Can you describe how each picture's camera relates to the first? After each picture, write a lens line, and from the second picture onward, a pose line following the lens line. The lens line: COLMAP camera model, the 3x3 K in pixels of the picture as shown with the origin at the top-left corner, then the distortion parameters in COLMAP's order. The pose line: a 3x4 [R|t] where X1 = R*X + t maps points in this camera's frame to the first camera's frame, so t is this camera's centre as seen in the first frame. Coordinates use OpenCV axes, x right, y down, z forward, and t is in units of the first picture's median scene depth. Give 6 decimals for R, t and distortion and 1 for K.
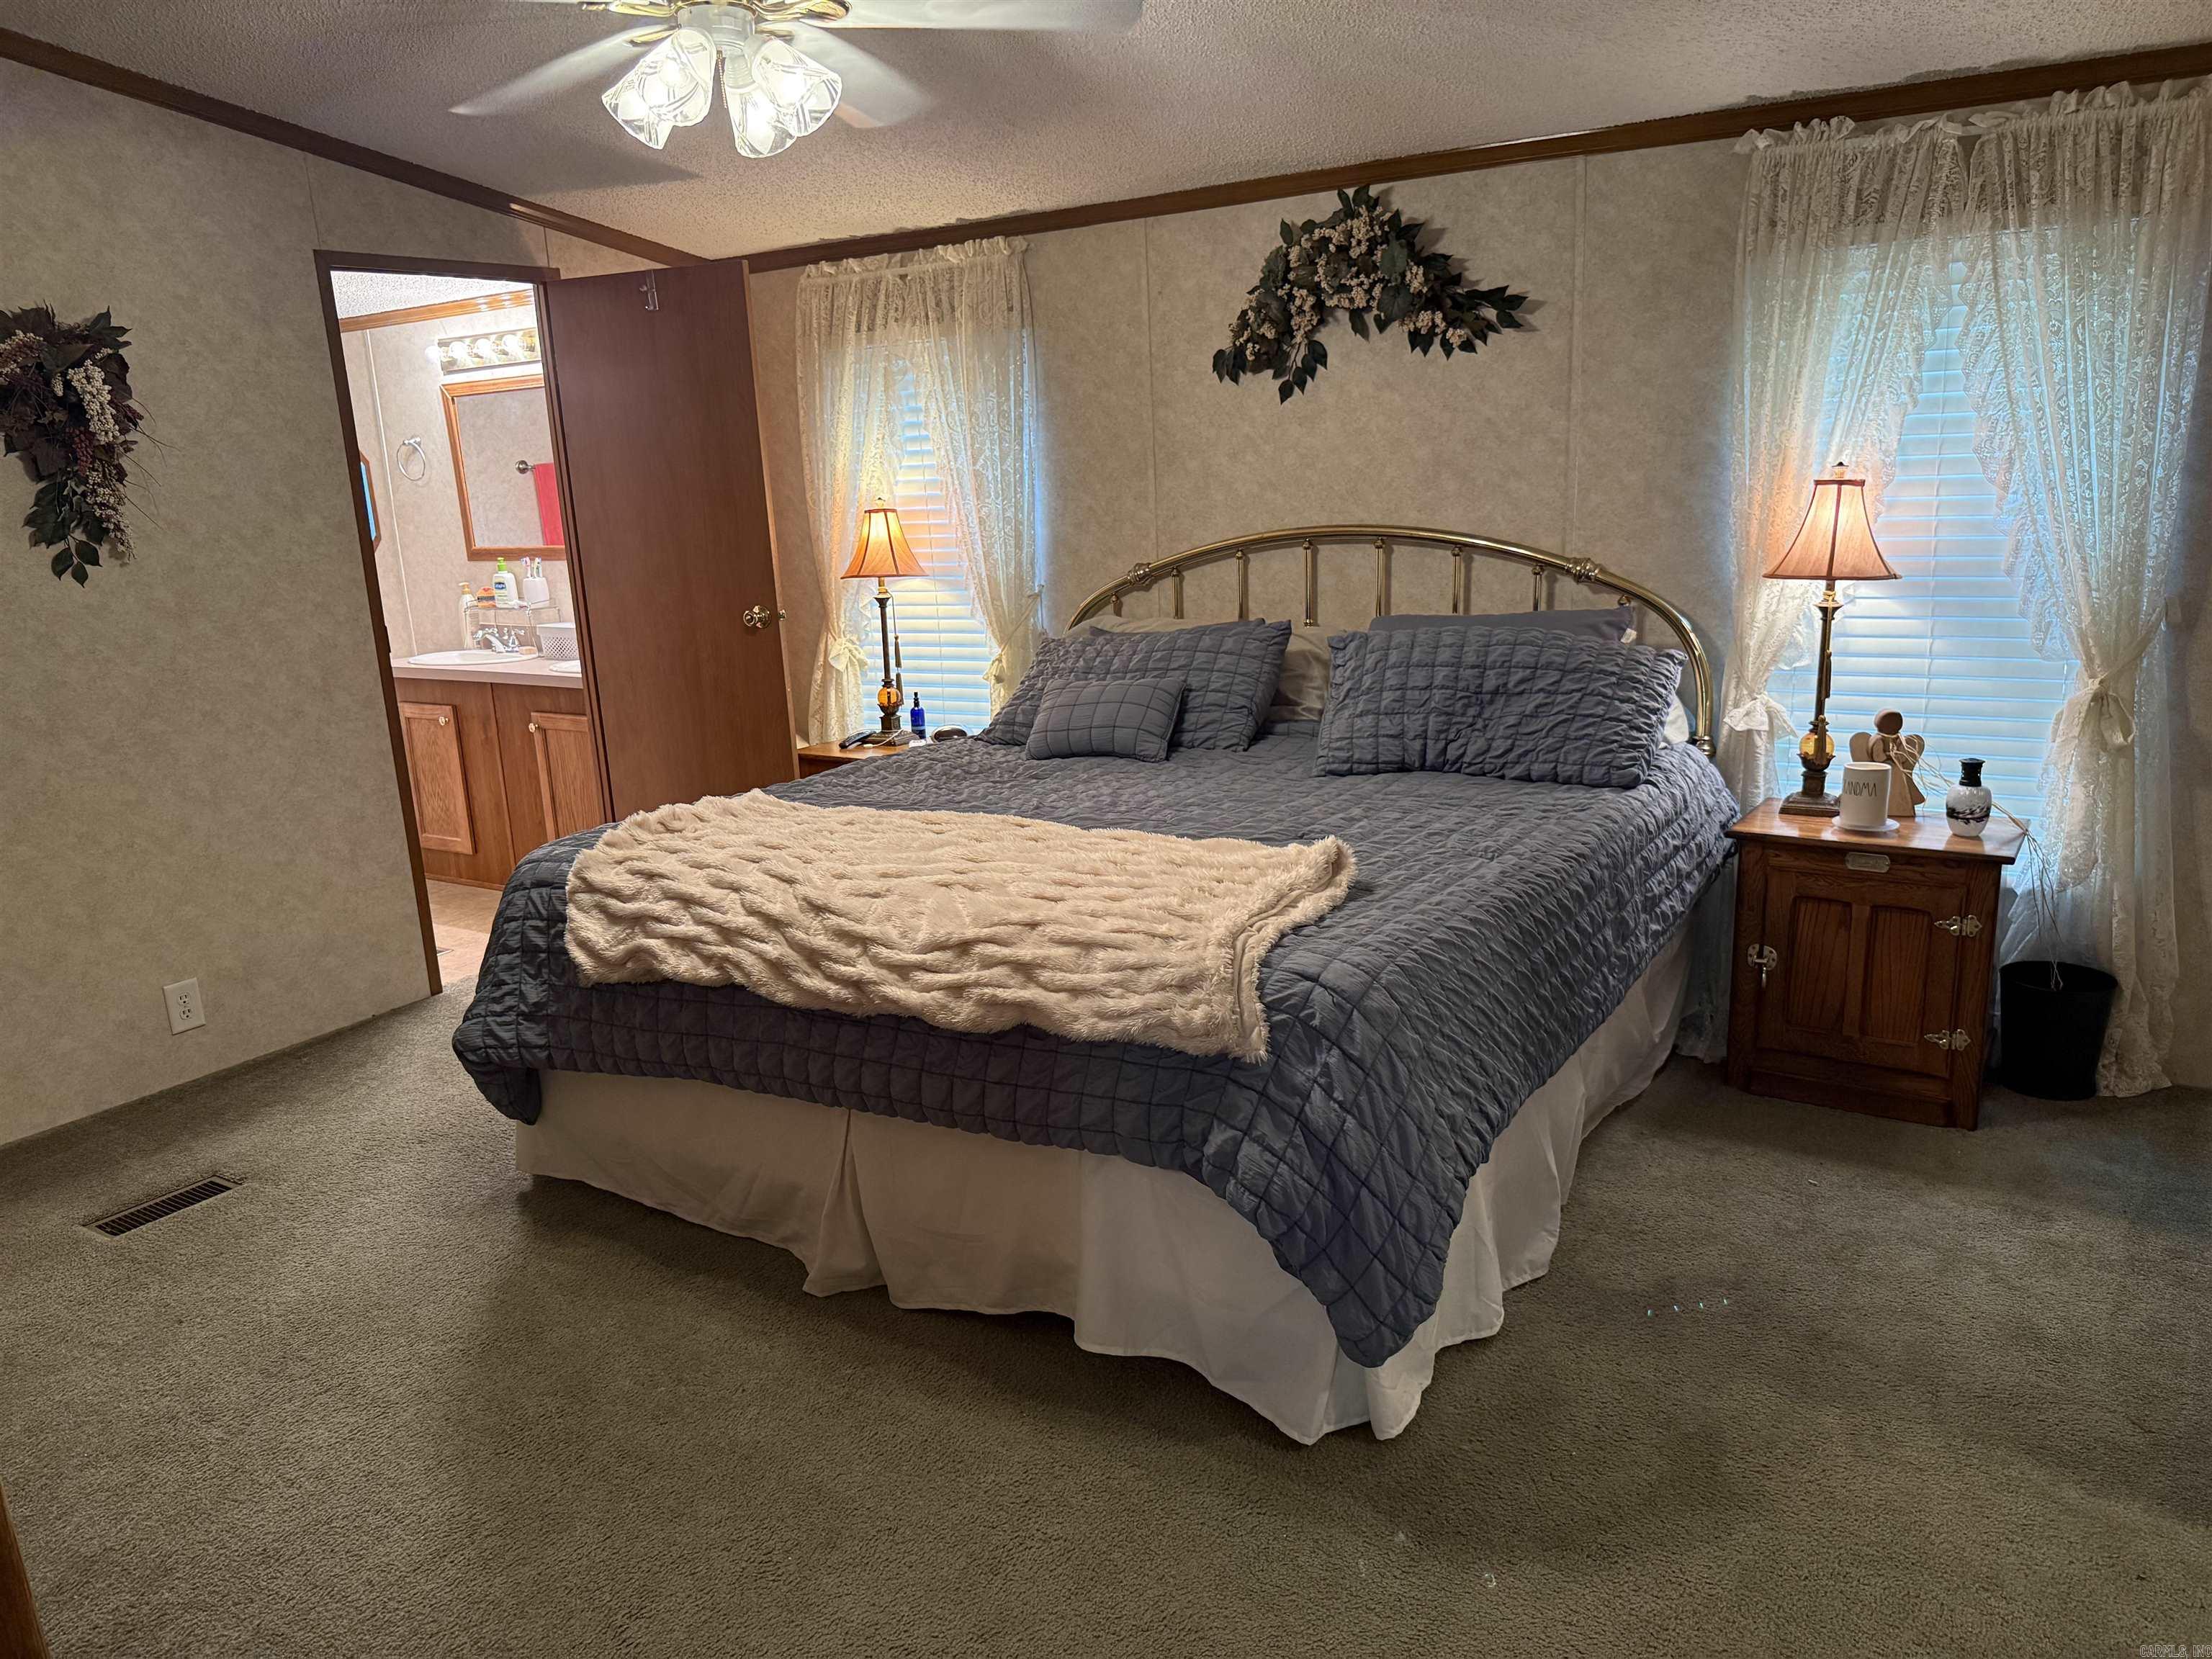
lens RADIAL K [[1557.4, 0, 1101.5], [0, 1557.4, 890.7], [0, 0, 1]] dist [0.081944, -0.150640]
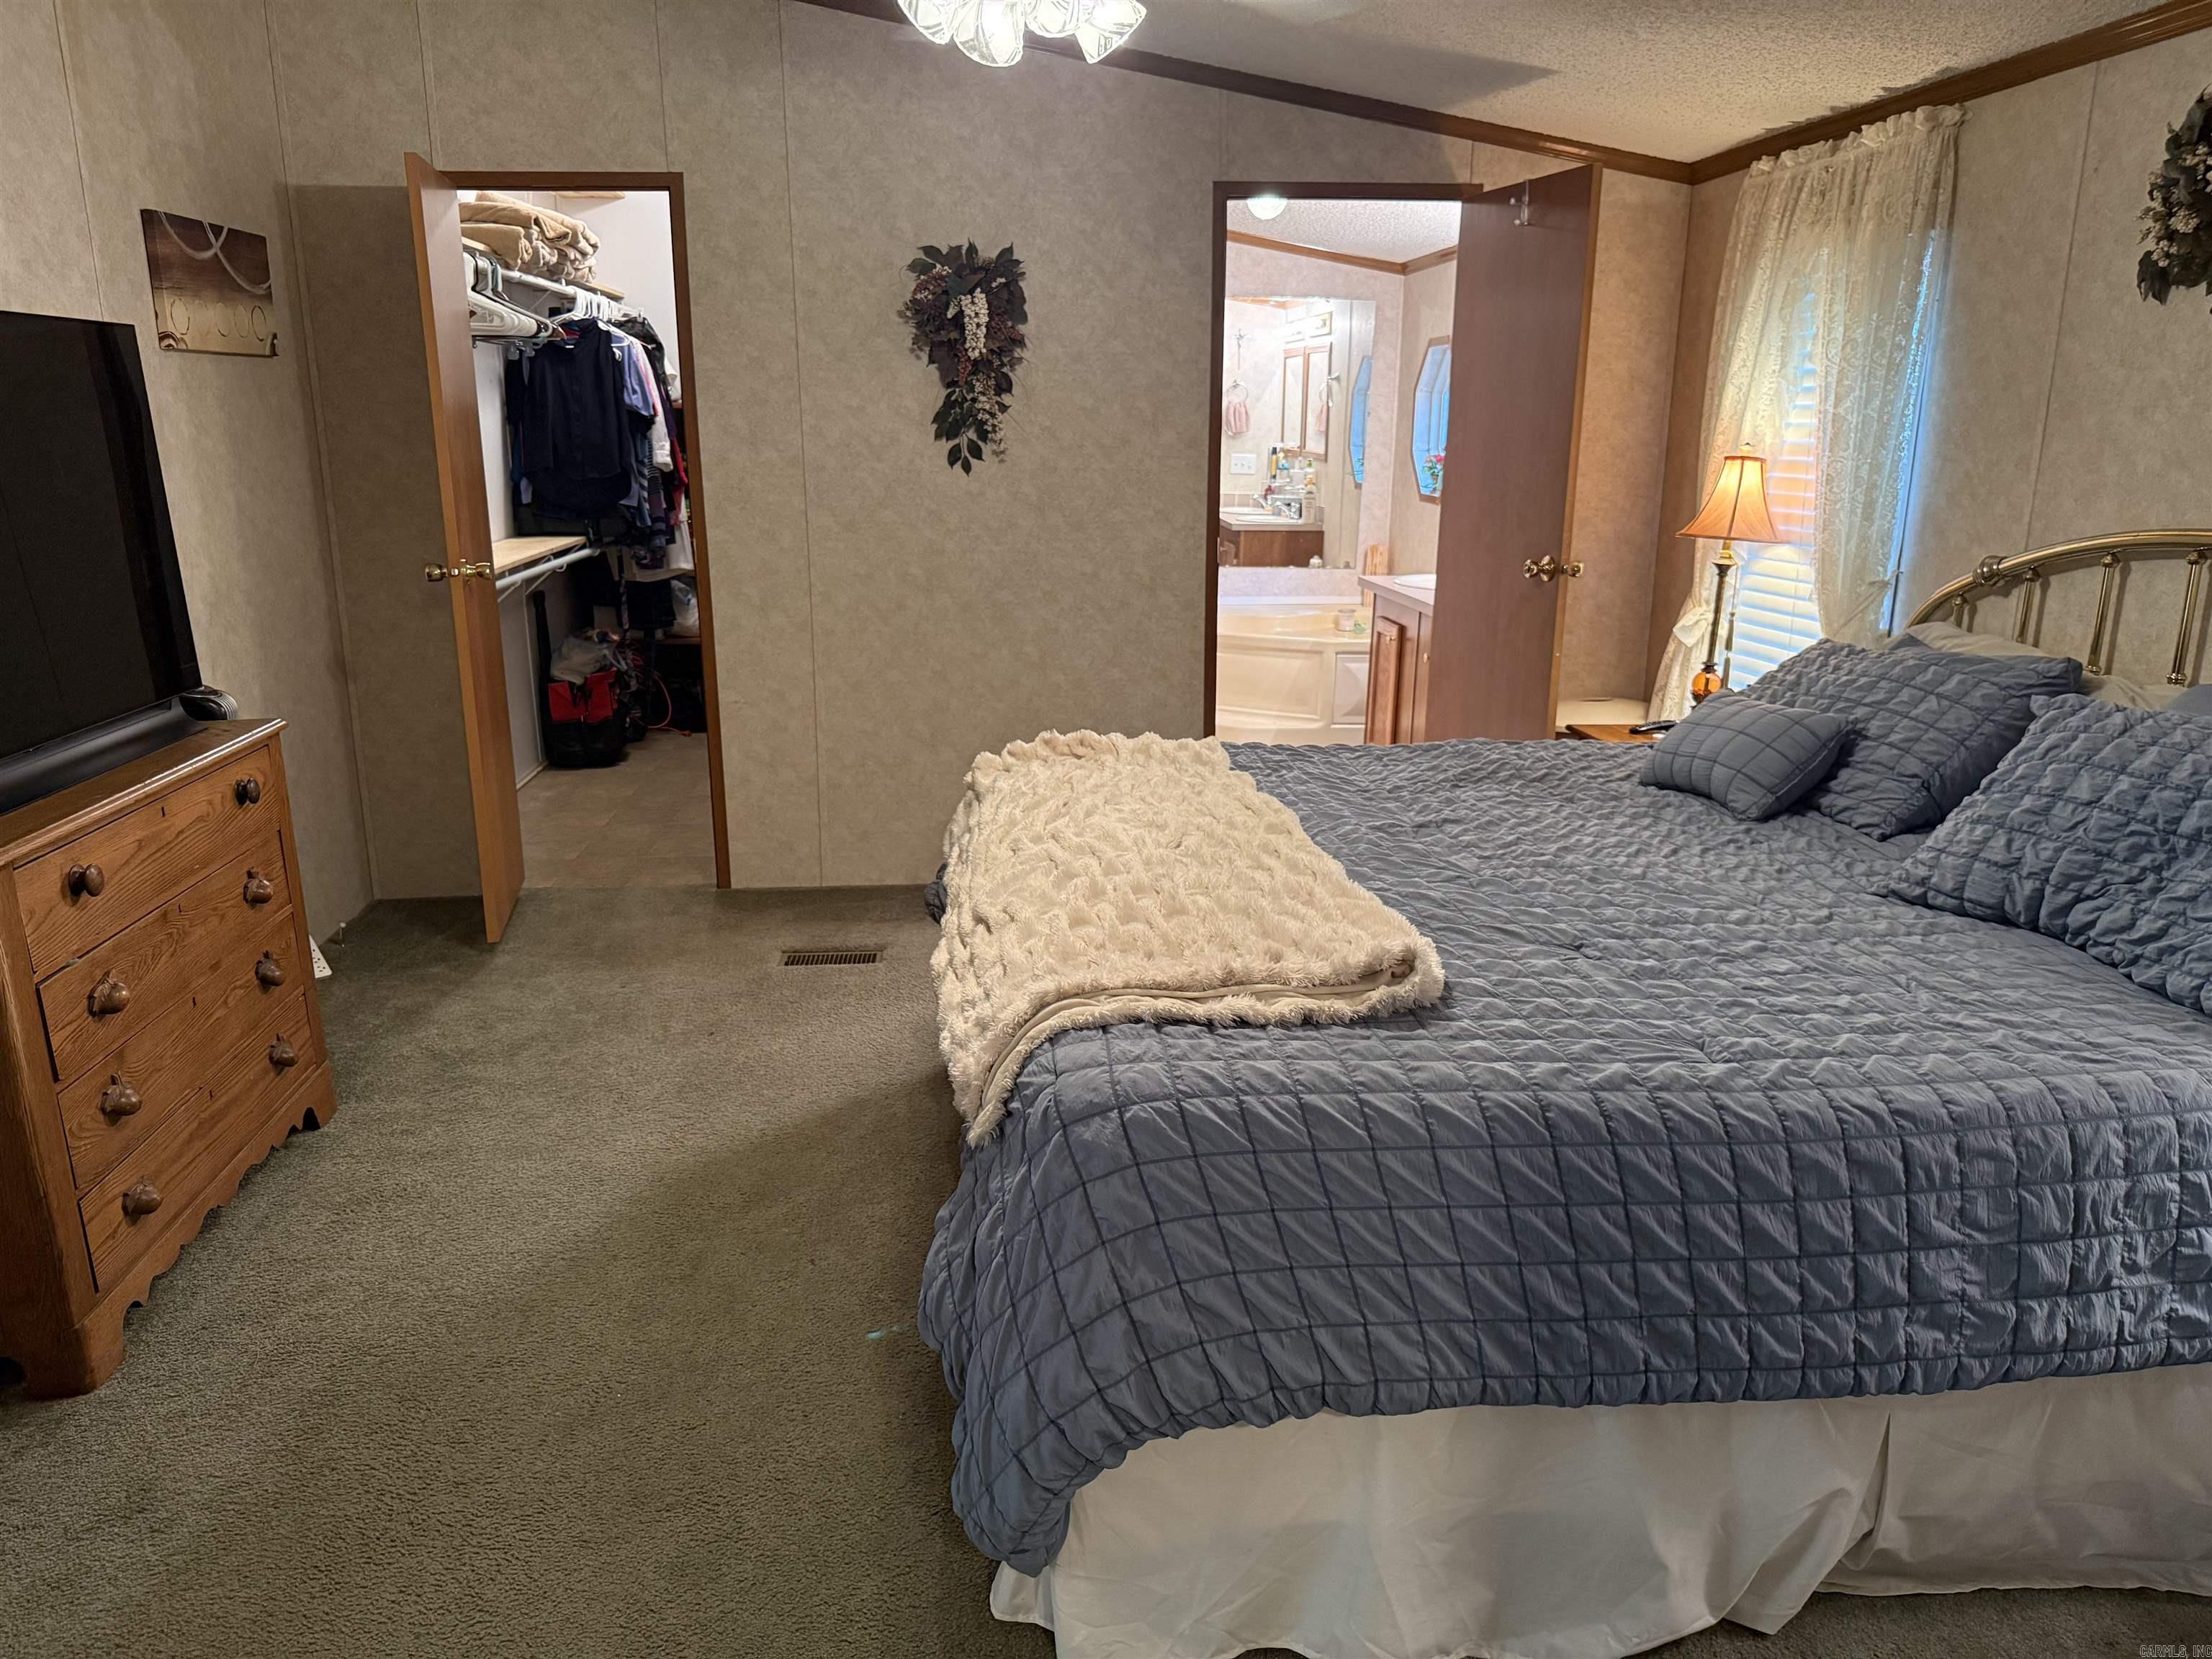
lens RADIAL K [[1578.8, 0, 1091.2], [0, 1578.8, 840.1], [0, 0, 1]] dist [0.063376, -0.076499]
pose [[0.594968, 0.251583, -0.763360, 0.451255], [-0.239245, 0.962133, 0.130624, -0.103481], [0.767316, 0.104913, 0.632628, 0.305576]]
